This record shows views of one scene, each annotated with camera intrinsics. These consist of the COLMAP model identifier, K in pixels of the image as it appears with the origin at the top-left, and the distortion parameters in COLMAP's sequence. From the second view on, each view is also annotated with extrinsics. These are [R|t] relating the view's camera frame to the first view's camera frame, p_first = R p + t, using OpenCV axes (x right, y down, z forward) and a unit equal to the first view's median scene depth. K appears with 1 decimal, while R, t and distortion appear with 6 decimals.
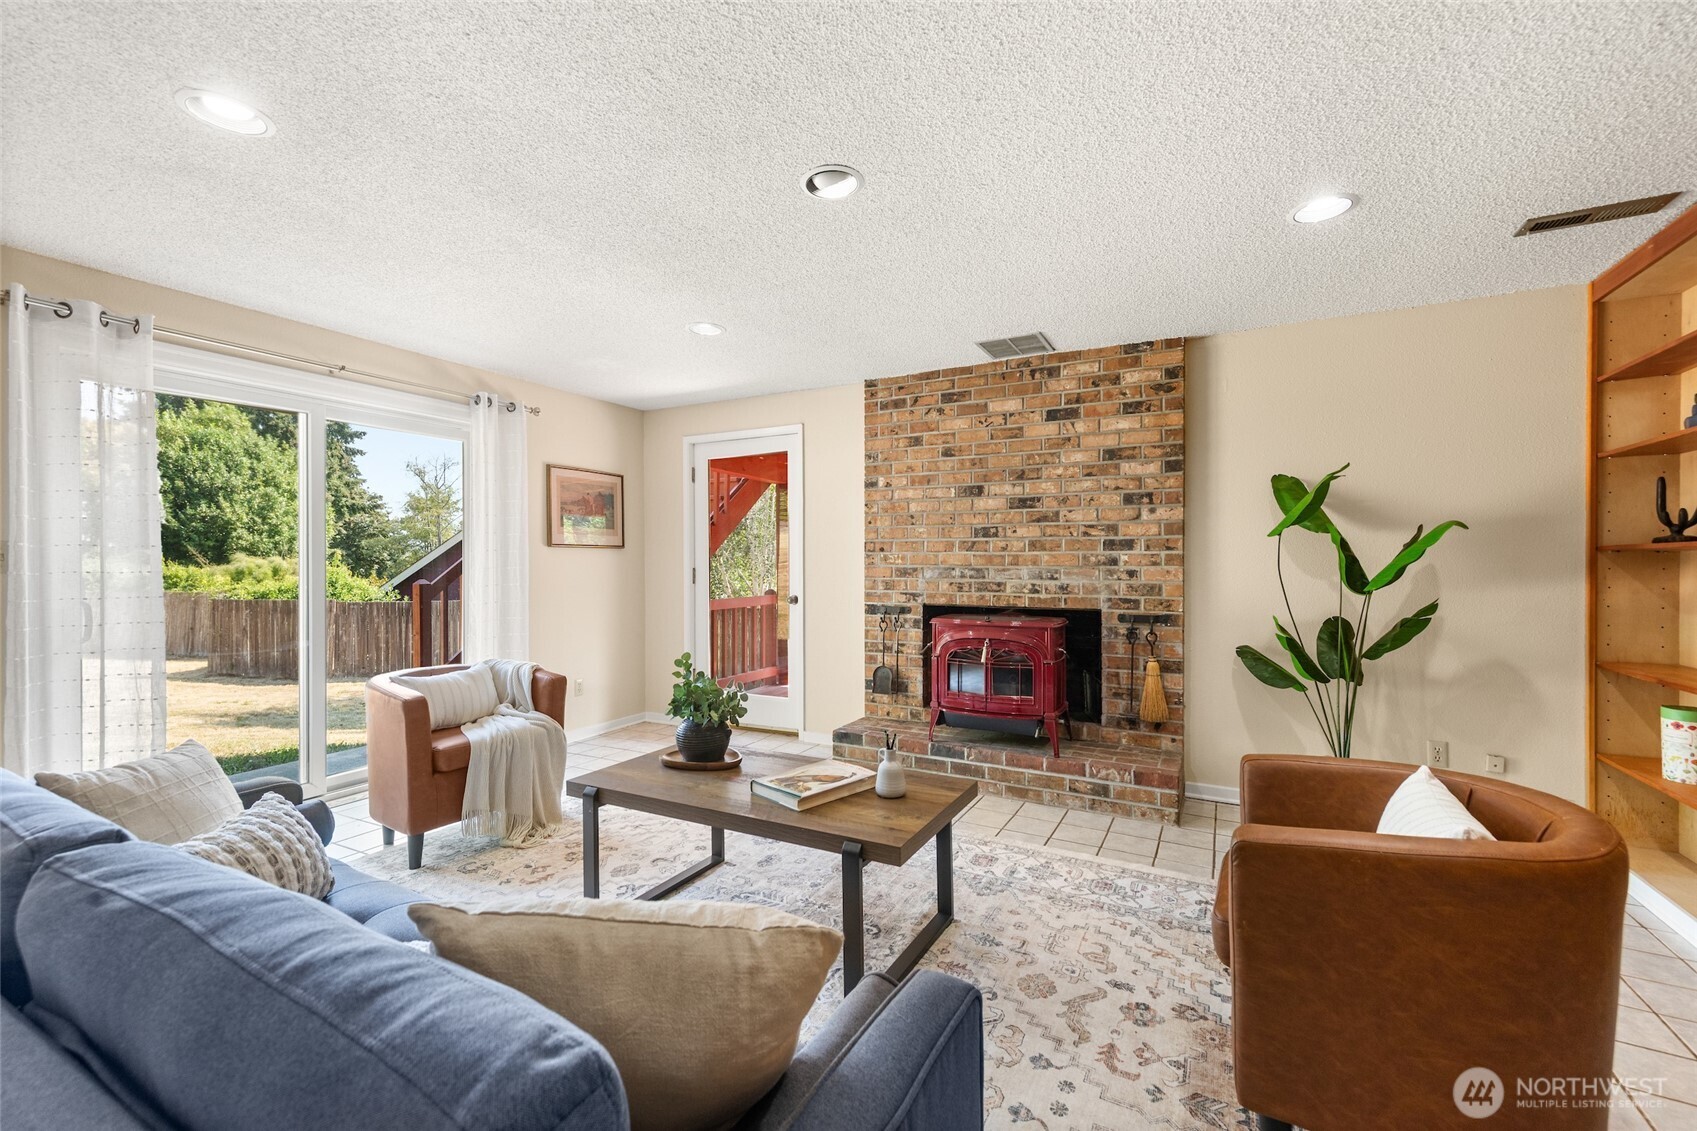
lens RADIAL K [[707.7, 0, 840.8], [0, 707.7, 563.8], [0, 0, 1]] dist [0.003439, 0.000088]
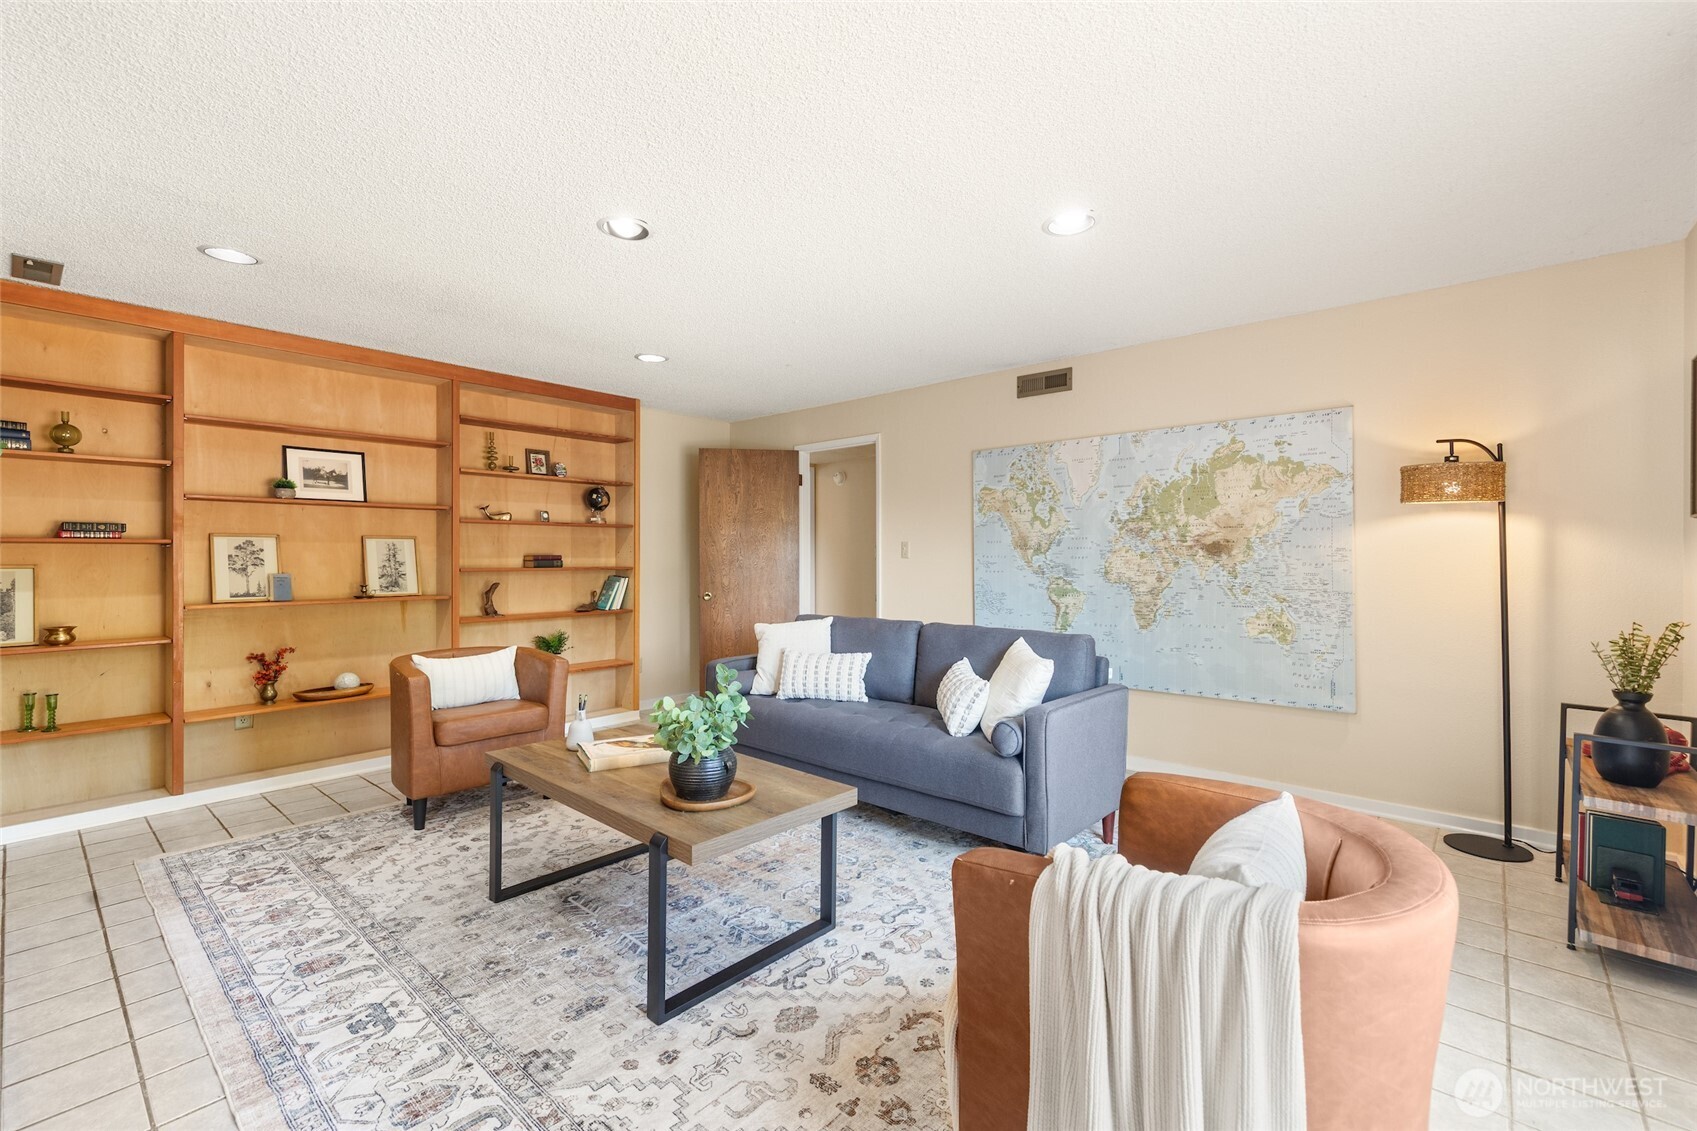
lens RADIAL K [[739.5, 0, 850.0], [0, 739.5, 560.6], [0, 0, 1]] dist [0.002868, 0.000425]
pose [[-0.975978, 0.001177, 0.217867, -0.368010], [0.002667, 0.999975, 0.006542, 0.002719], [-0.217853, 0.006965, -0.975957, 1.212003]]
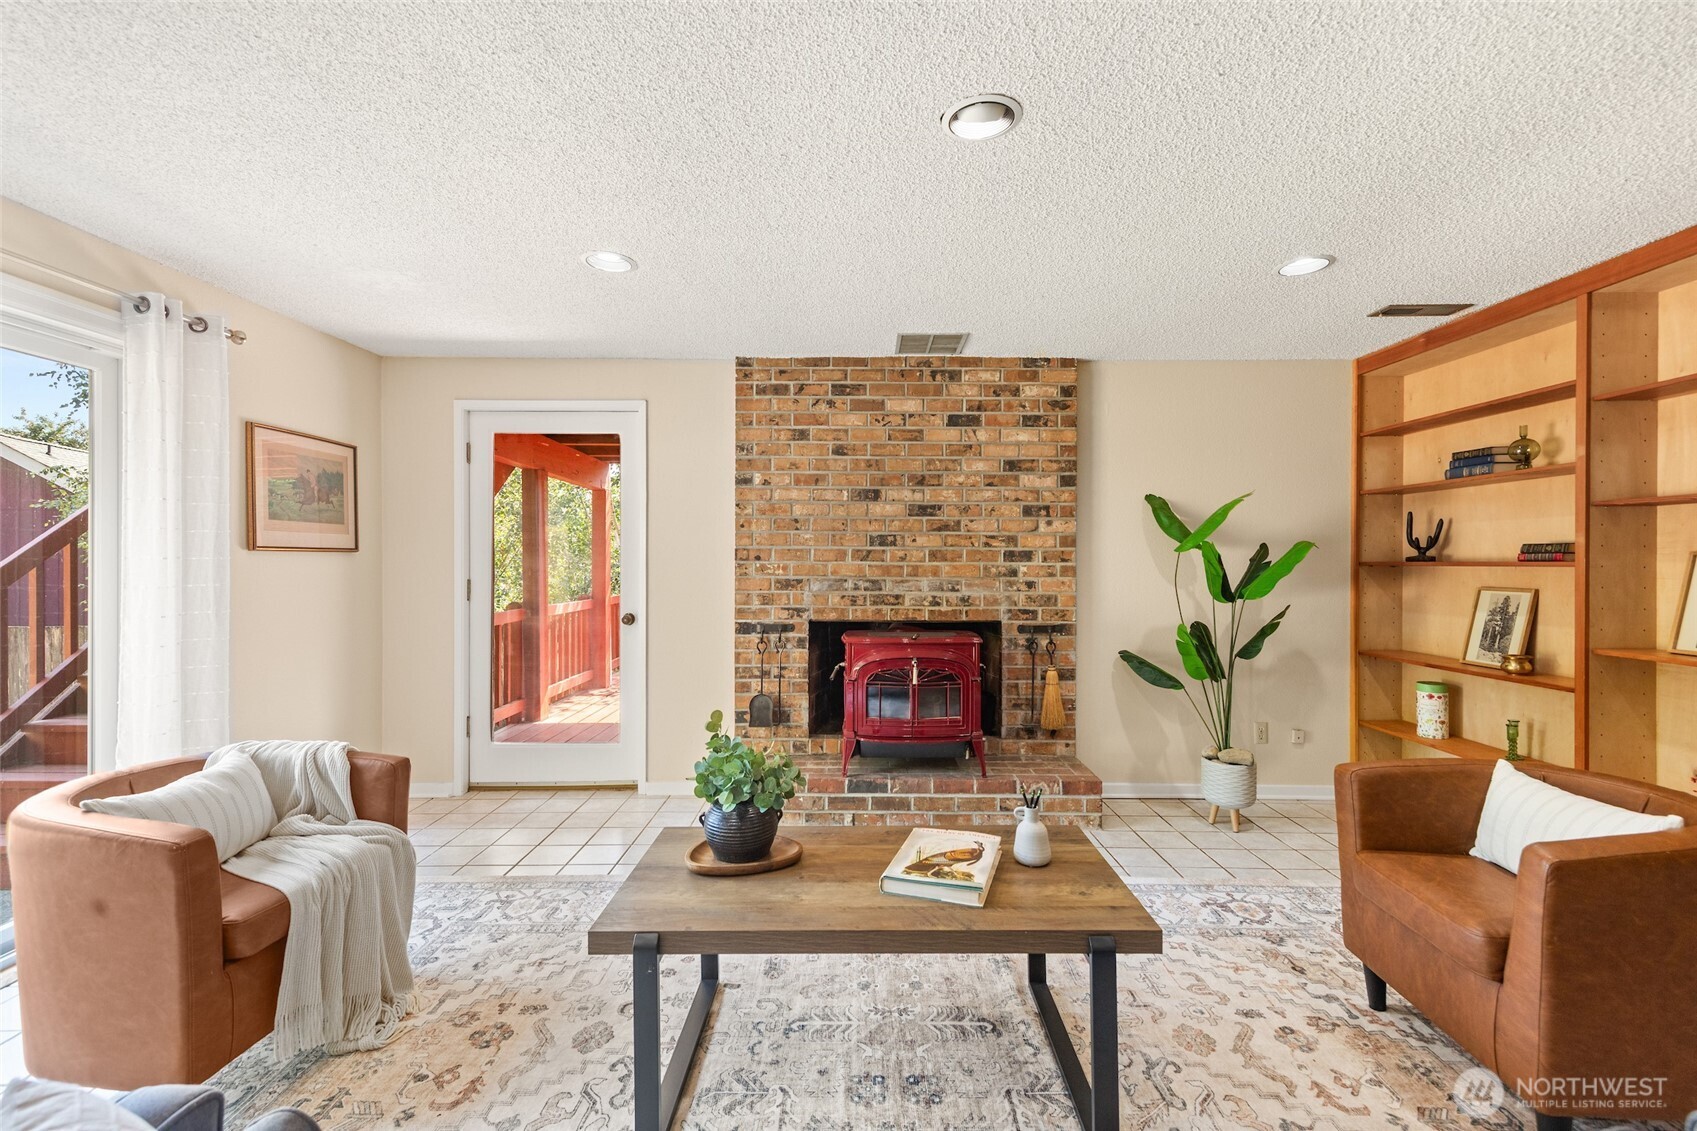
lens RADIAL K [[739.5, 0, 850.0], [0, 739.5, 560.6], [0, 0, 1]] dist [0.002868, 0.000425]
pose [[0.881420, 0.002399, 0.472328, -0.310328], [-0.001544, 0.999996, -0.002197, -0.017654], [-0.472331, 0.001207, 0.881420, 0.186643]]
